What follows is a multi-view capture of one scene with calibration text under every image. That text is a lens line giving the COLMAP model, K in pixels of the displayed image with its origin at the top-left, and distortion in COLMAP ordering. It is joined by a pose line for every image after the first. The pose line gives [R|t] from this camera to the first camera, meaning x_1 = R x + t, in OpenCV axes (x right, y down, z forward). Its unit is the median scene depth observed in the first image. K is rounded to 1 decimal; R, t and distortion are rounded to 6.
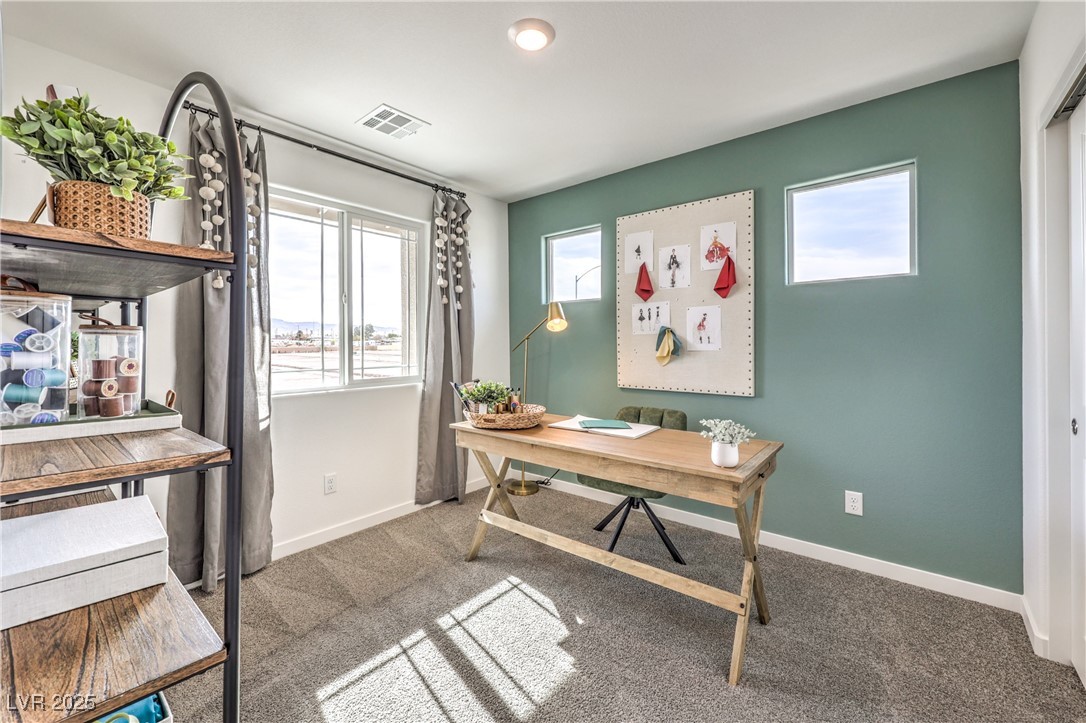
lens RADIAL K [[443.2, 0, 549.3], [0, 443.2, 341.8], [0, 0, 1]] dist [0.001953, -0.000549]
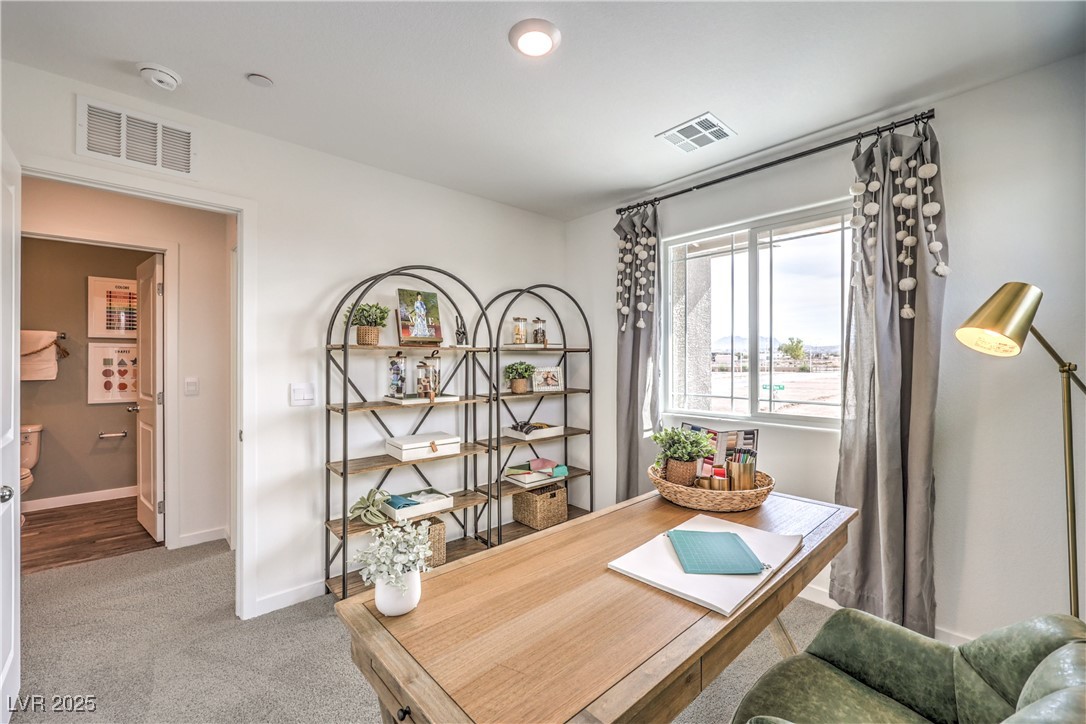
lens RADIAL K [[443.2, 0, 540.6], [0, 443.2, 358.9], [0, 0, 1]] dist [0.001953, -0.000549]
pose [[-0.140864, -0.000978, -0.990028, 0.505385], [0.006804, 0.999975, -0.001955, -0.023364], [0.990006, -0.007012, -0.140854, 0.675742]]
